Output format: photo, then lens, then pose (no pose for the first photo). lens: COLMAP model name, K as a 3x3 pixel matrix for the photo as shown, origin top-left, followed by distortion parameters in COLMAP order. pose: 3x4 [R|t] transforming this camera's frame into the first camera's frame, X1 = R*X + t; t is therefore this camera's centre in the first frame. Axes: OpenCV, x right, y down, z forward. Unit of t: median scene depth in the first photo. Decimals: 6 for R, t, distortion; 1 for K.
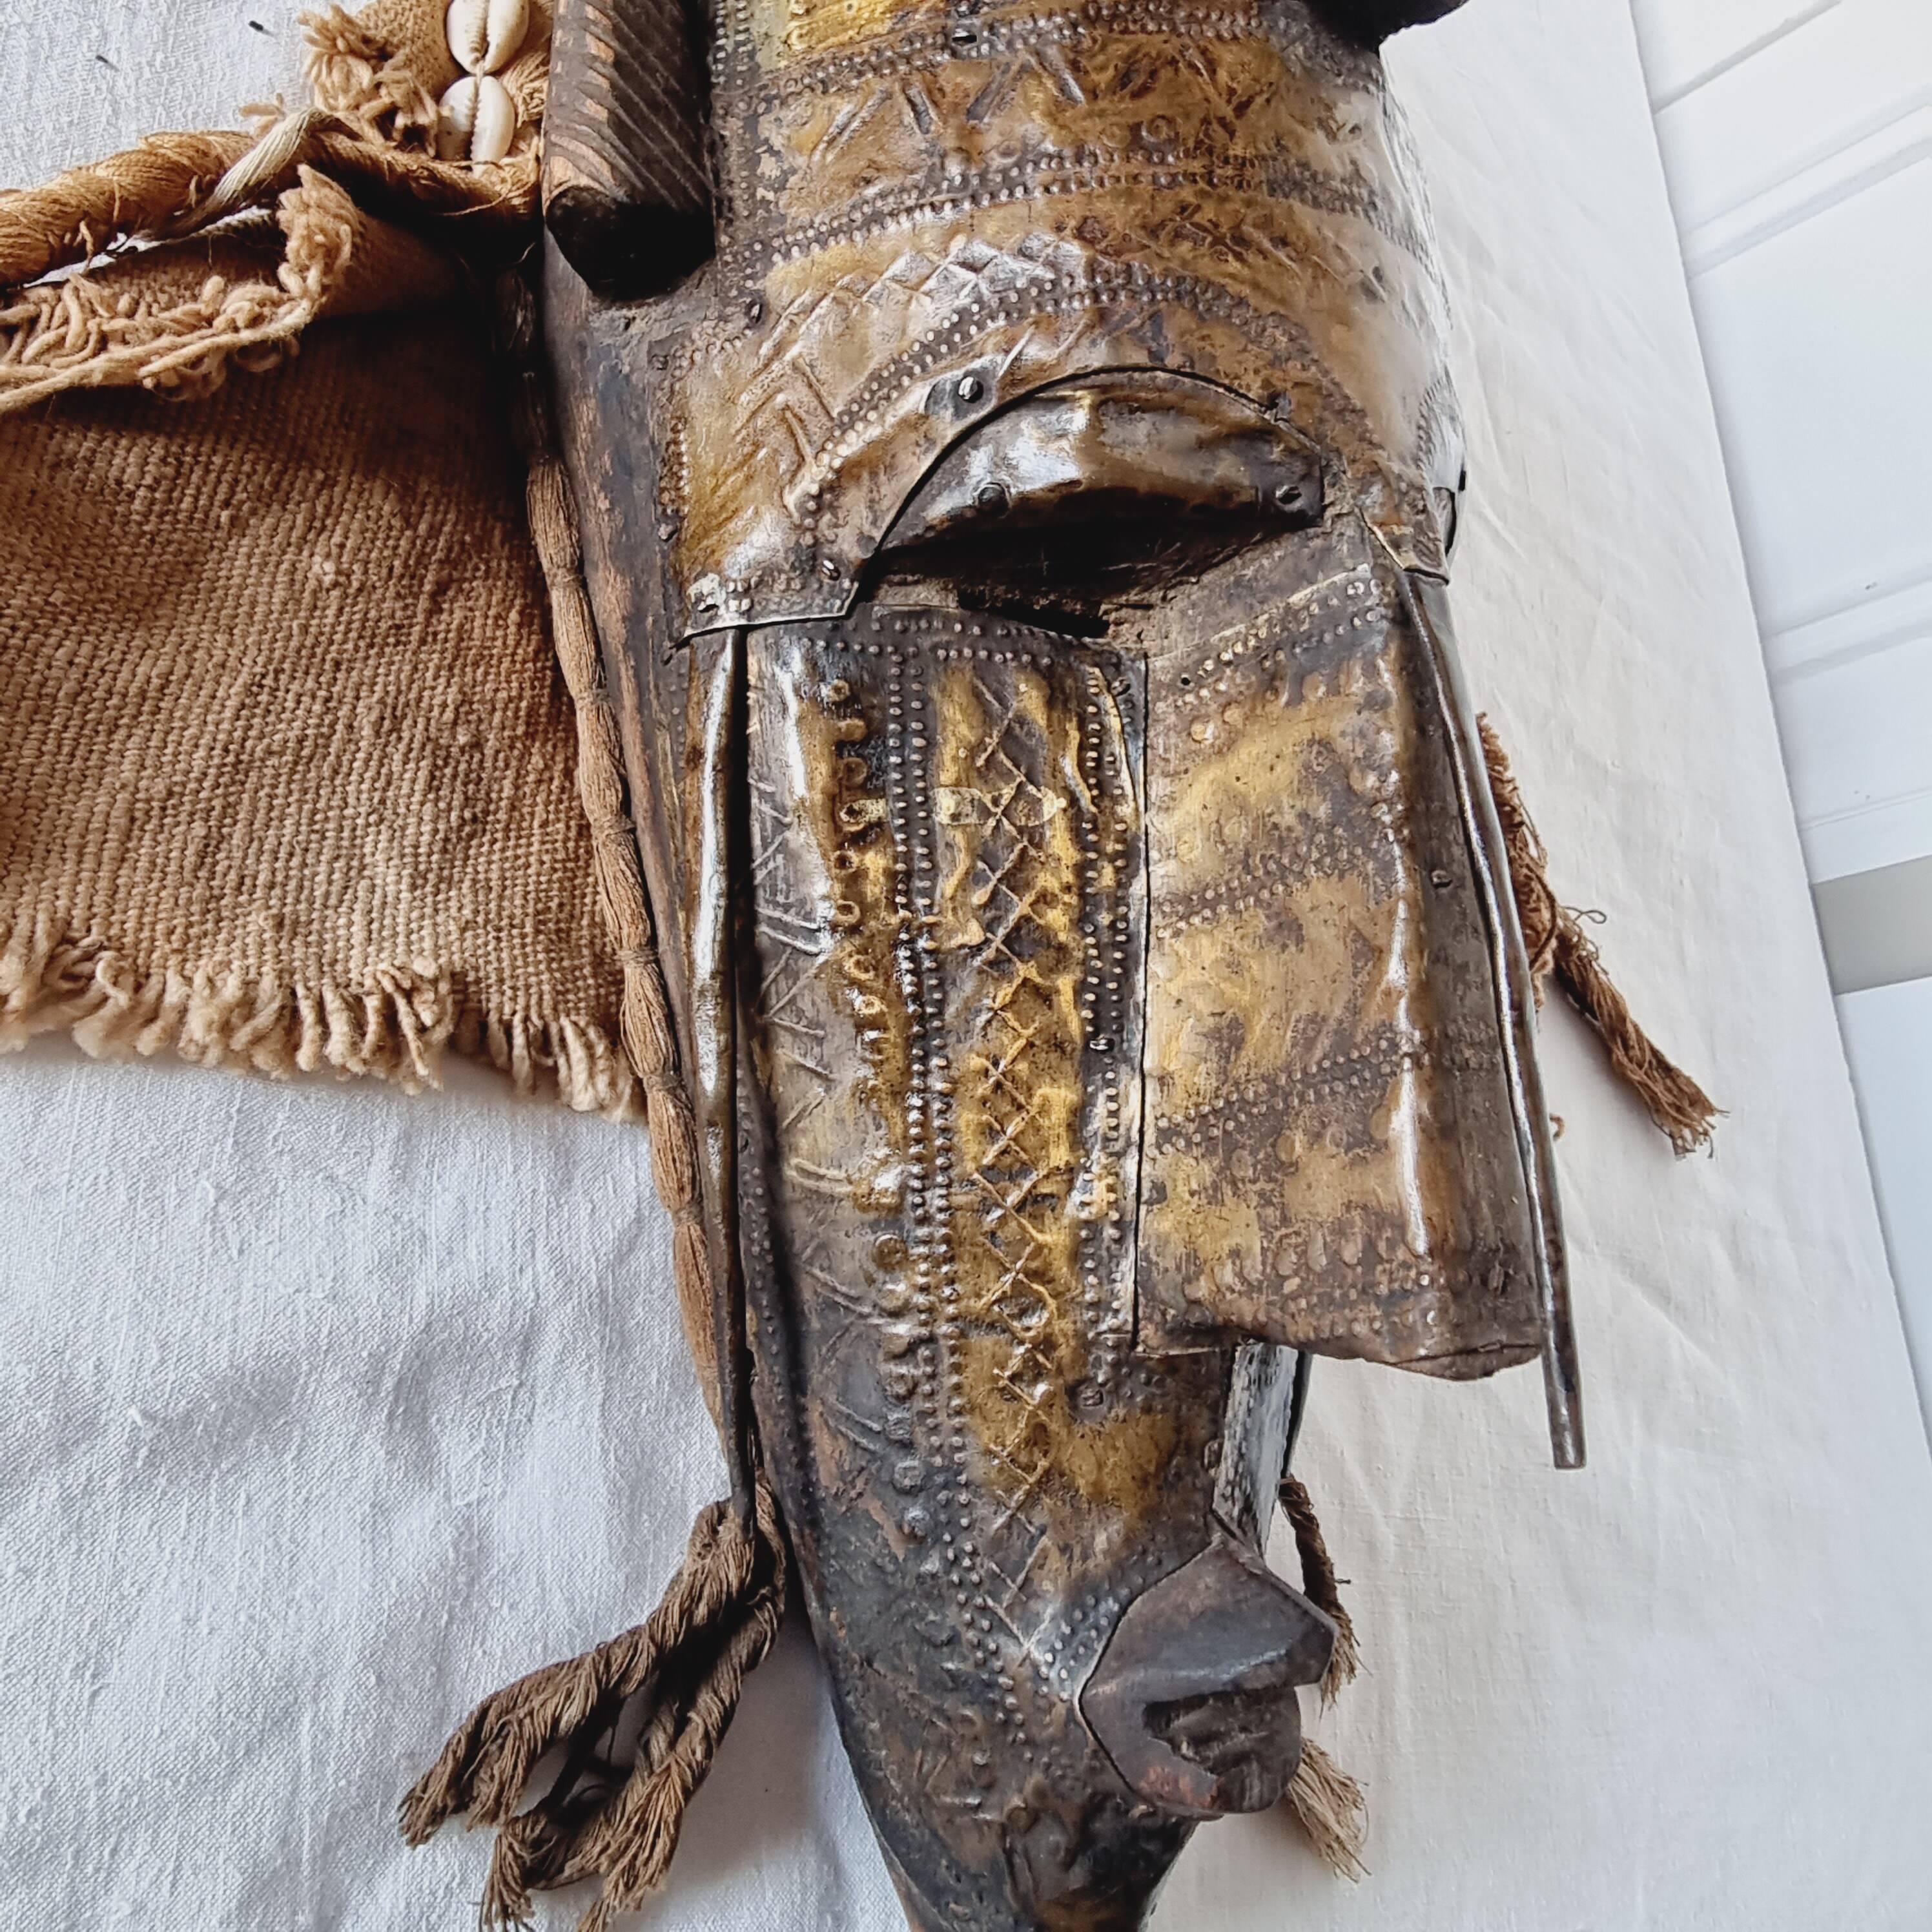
lens RADIAL K [[1835.3, 0, 968.6], [0, 1835.3, 775.6], [0, 0, 1]] dist [-0.001644, 0.000000]
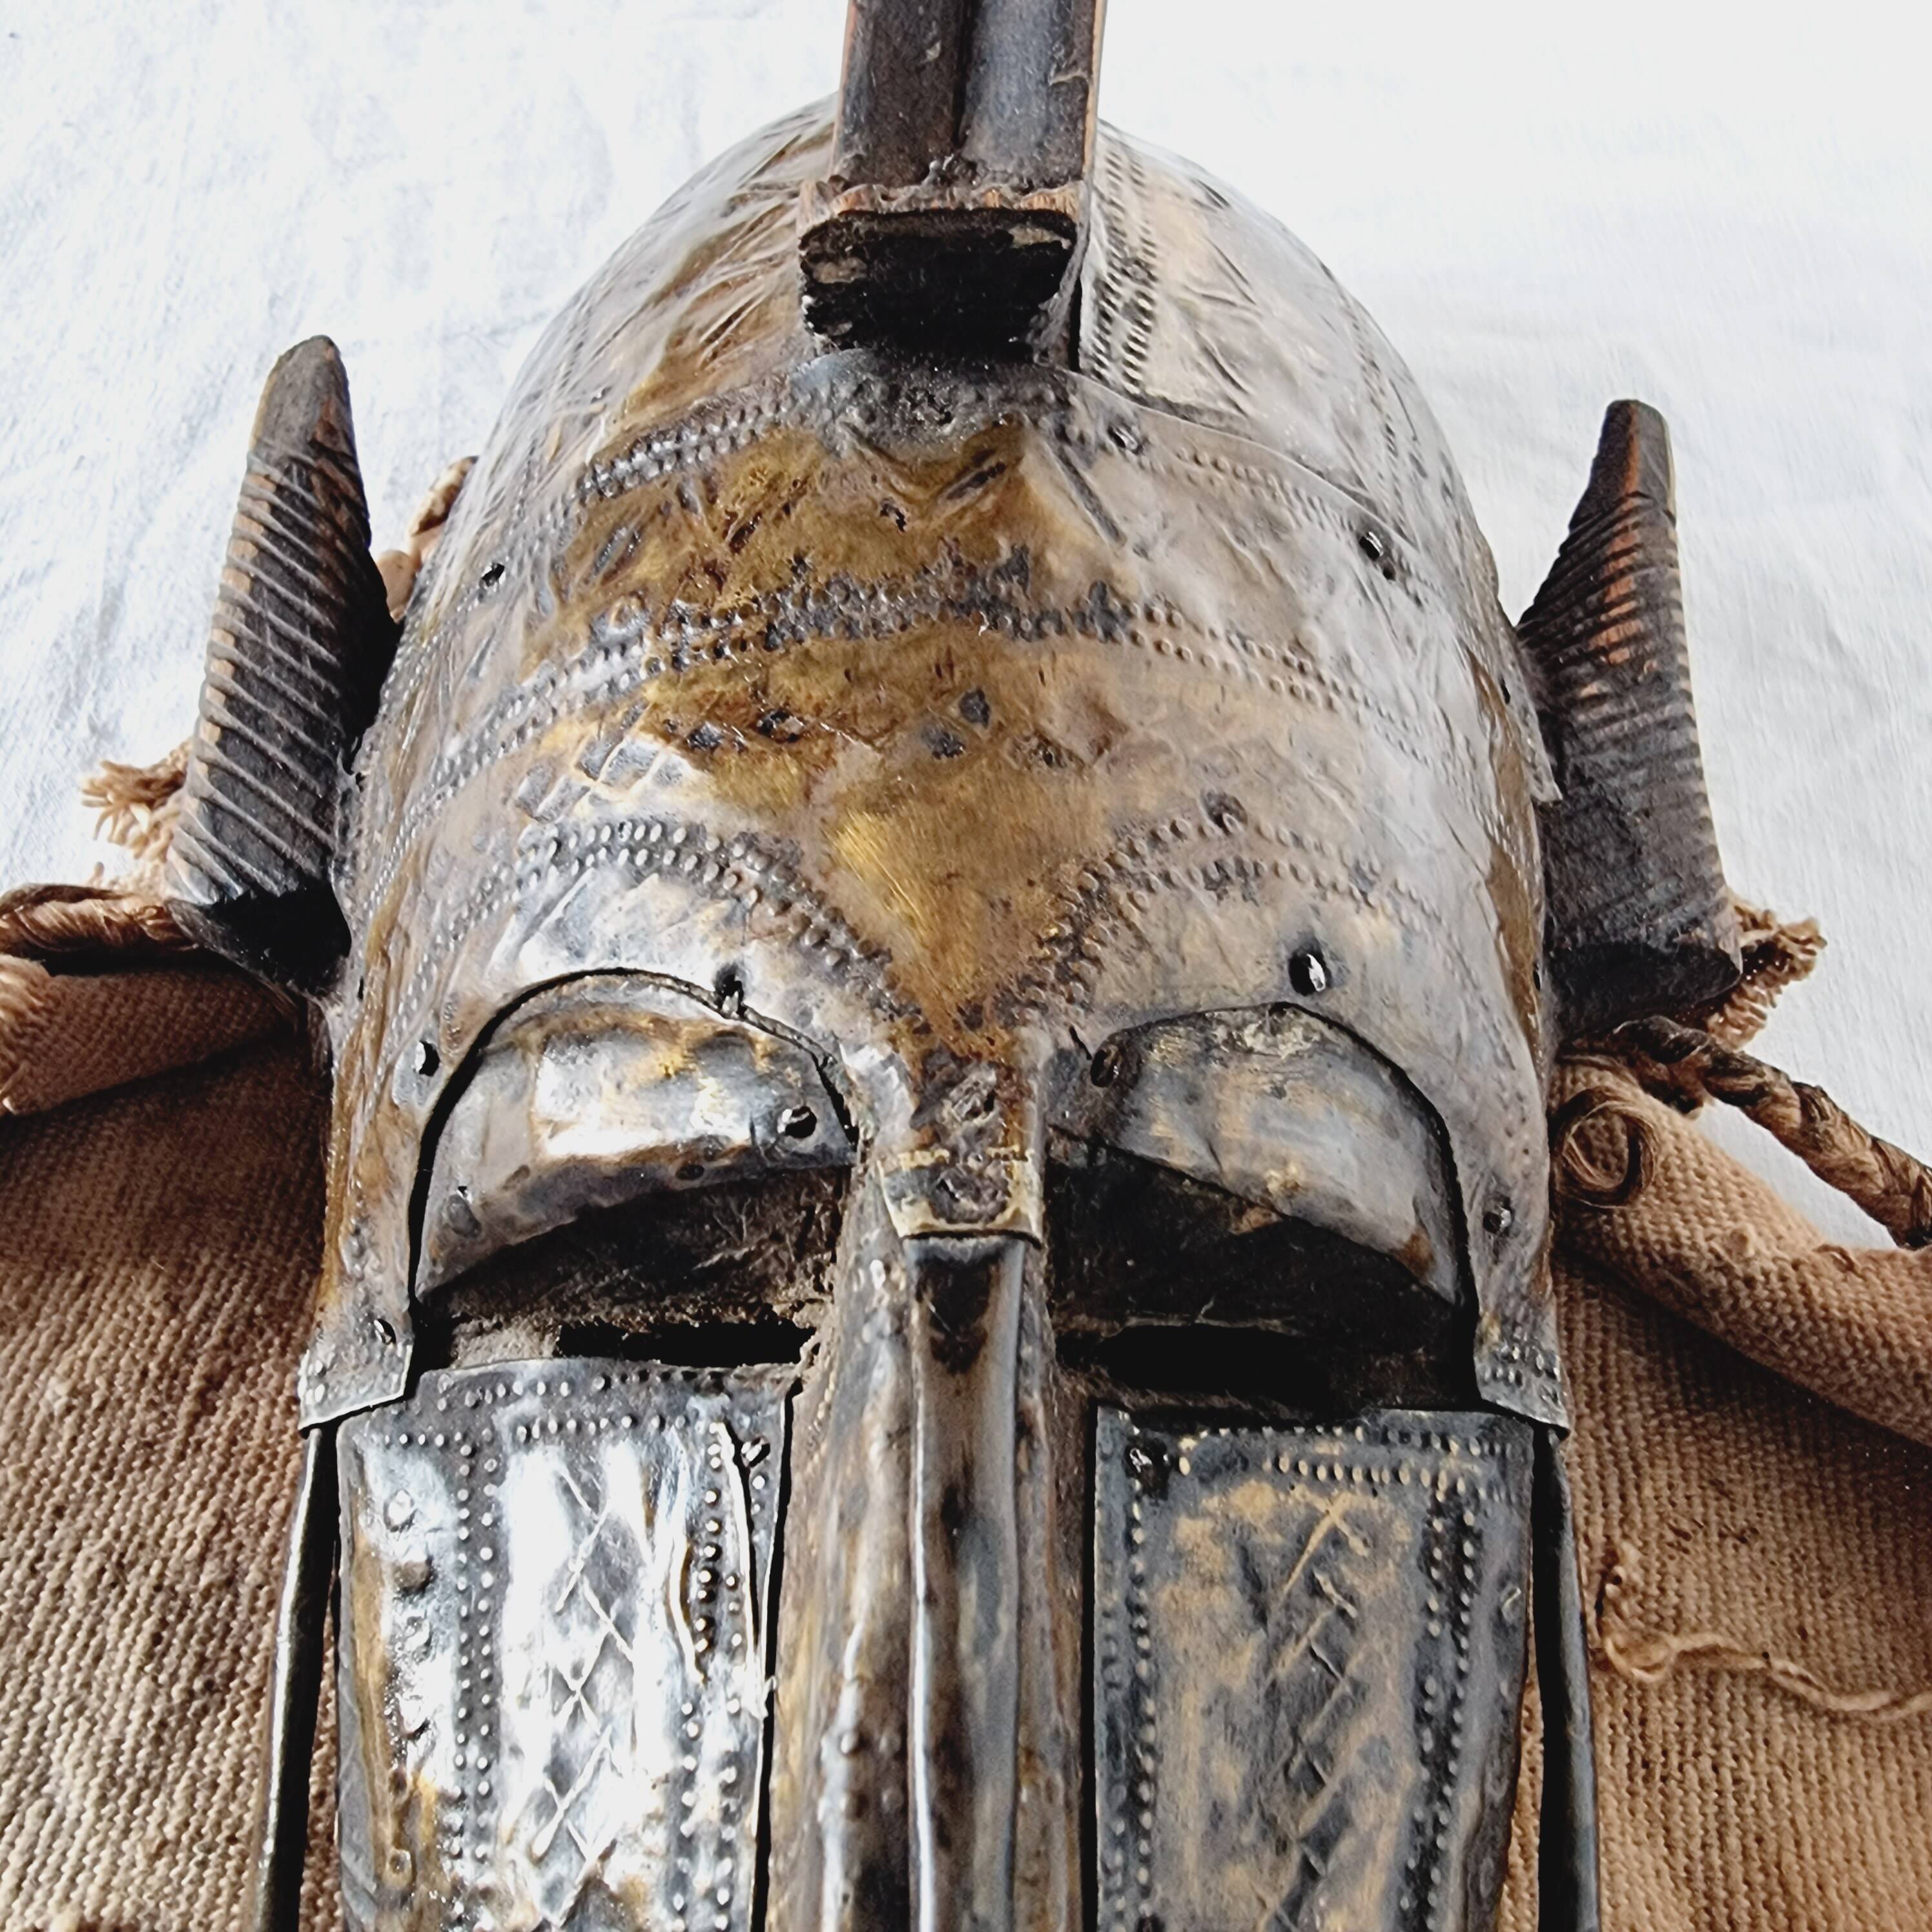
lens RADIAL K [[1835.3, 0, 951.0], [0, 1835.3, 871.2], [0, 0, 1]] dist [-0.001644, 0.000000]
pose [[0.817088, -0.260642, -0.514231, 0.517667], [0.150969, 0.957576, -0.245472, -0.075325], [0.556395, 0.122940, 0.821773, 0.515187]]
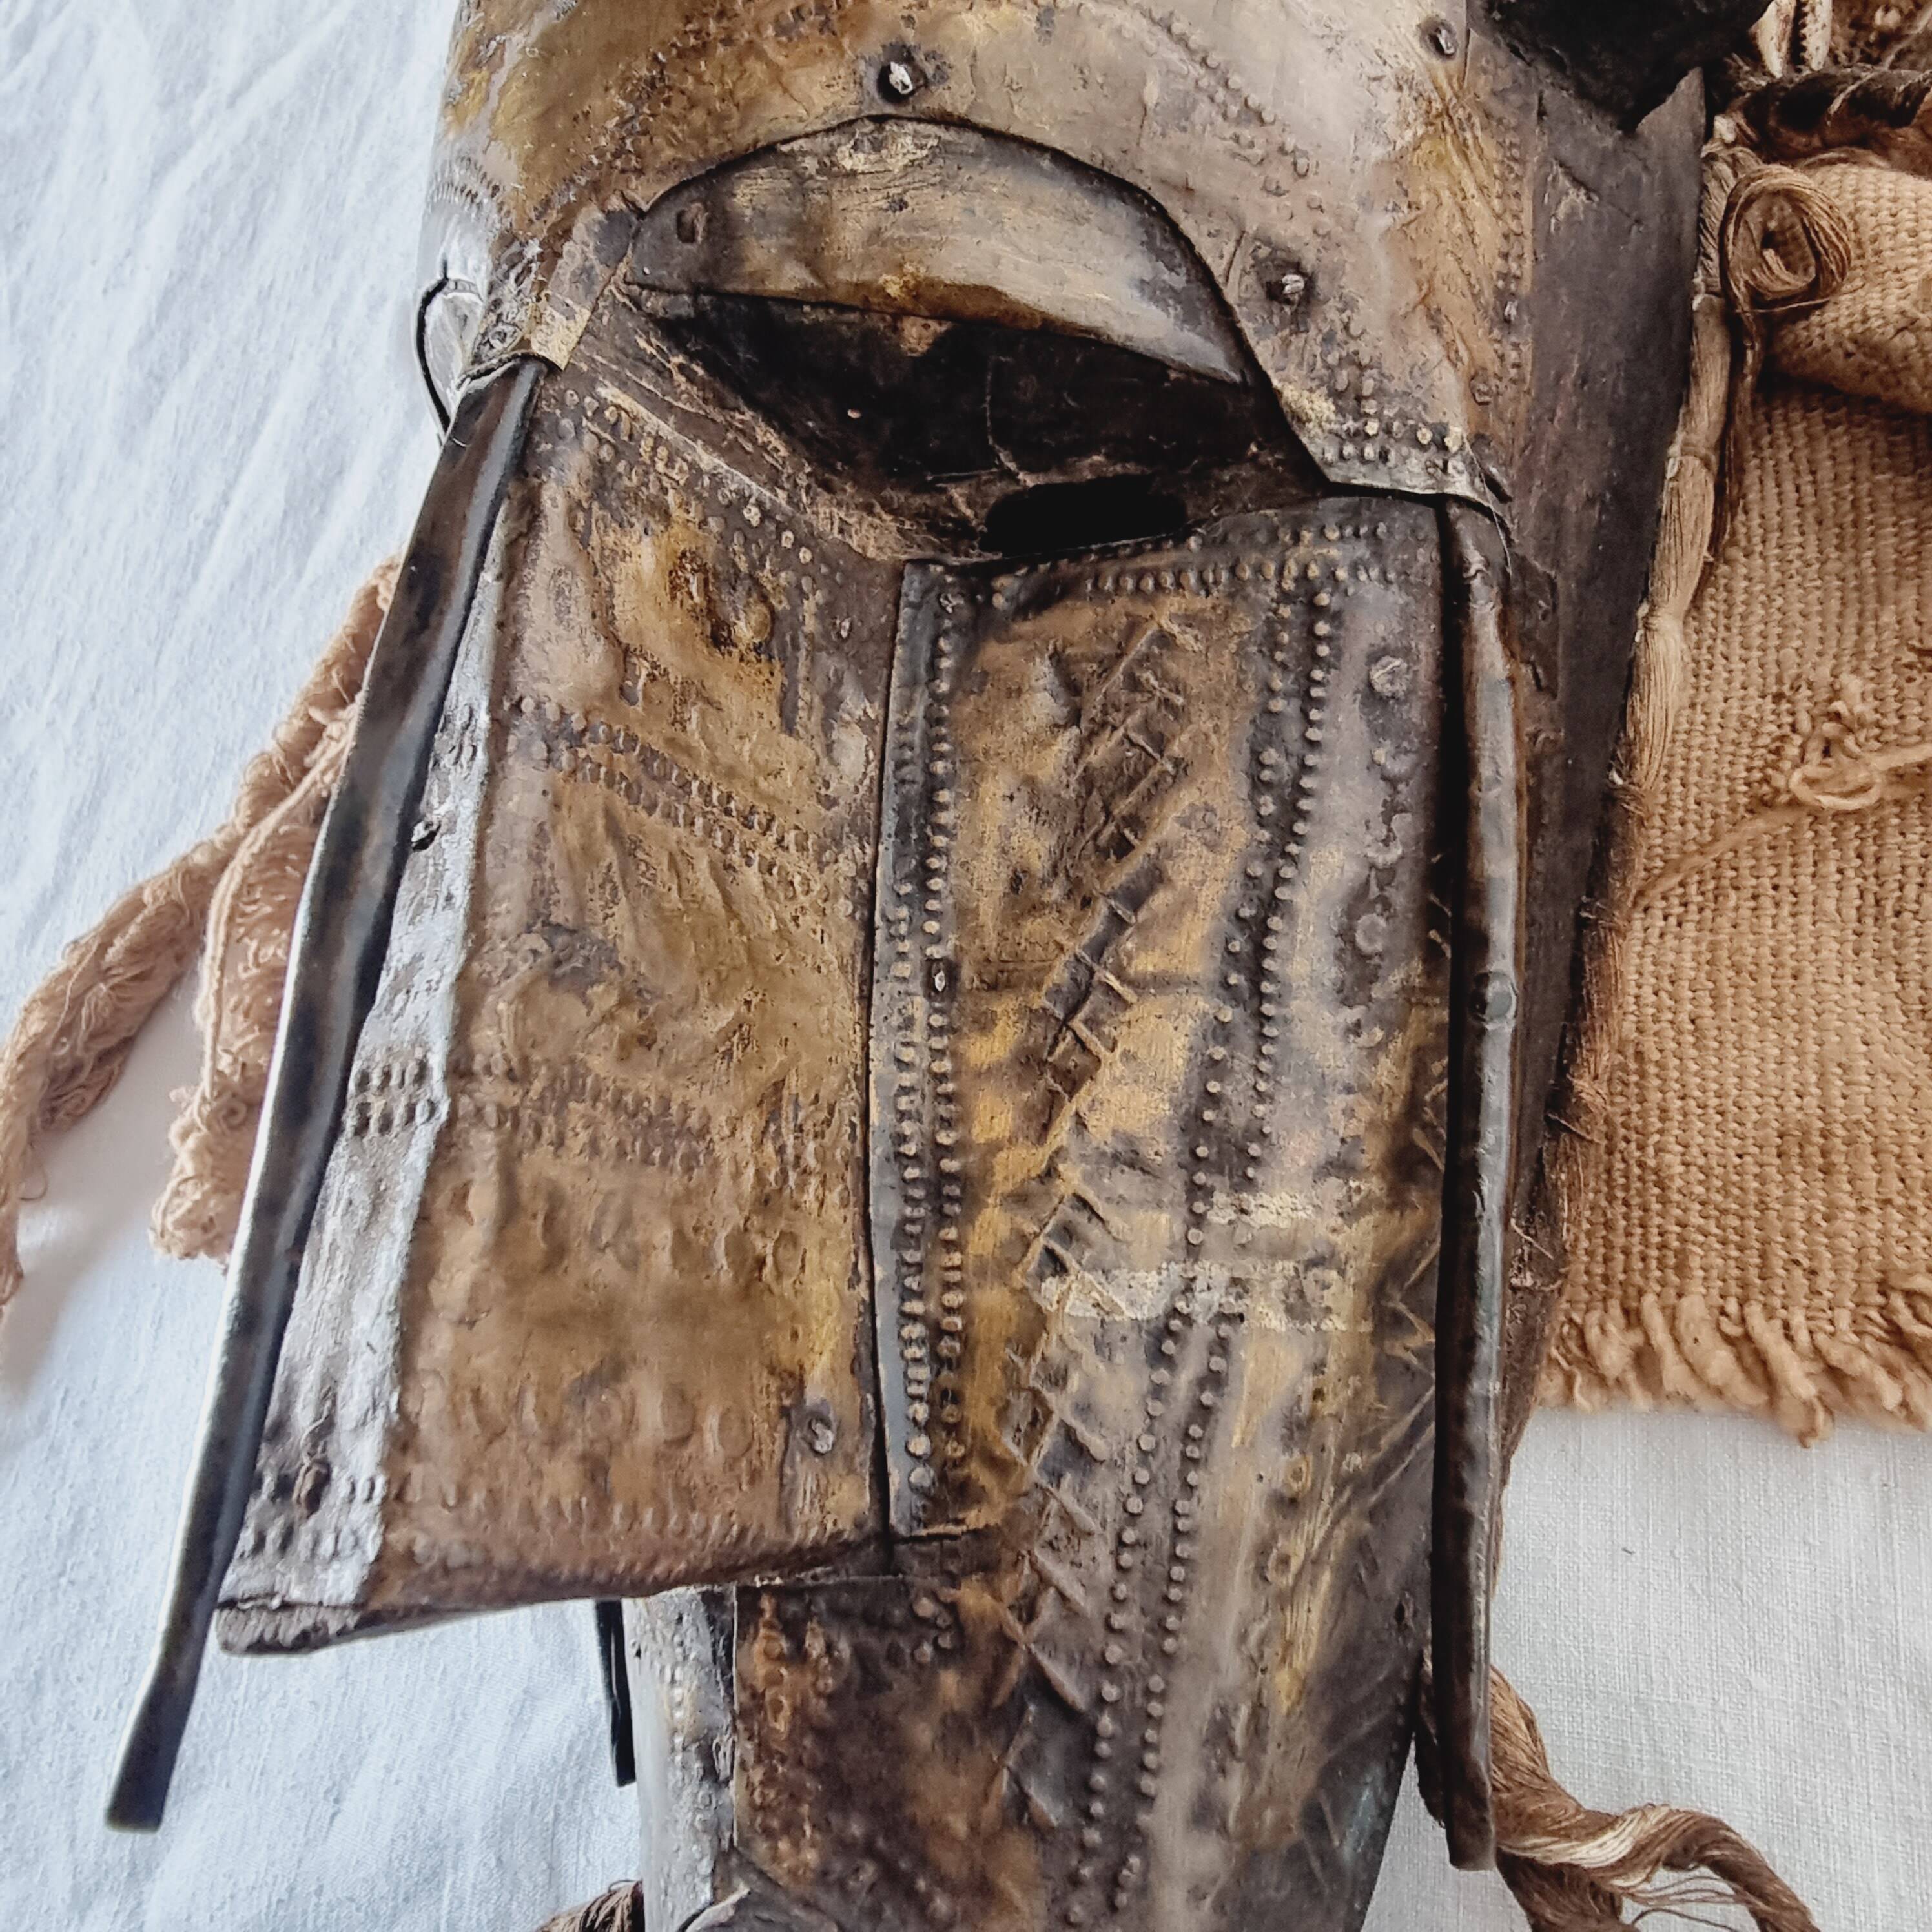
lens RADIAL K [[1835.3, 0, 978.0], [0, 1835.3, 854.9], [0, 0, 1]] dist [-0.001644, 0.000000]
pose [[0.341503, -0.292190, -0.893309, 0.785459], [0.244313, 0.945374, -0.215821, 0.218674], [0.907572, -0.144544, 0.394234, 0.827618]]
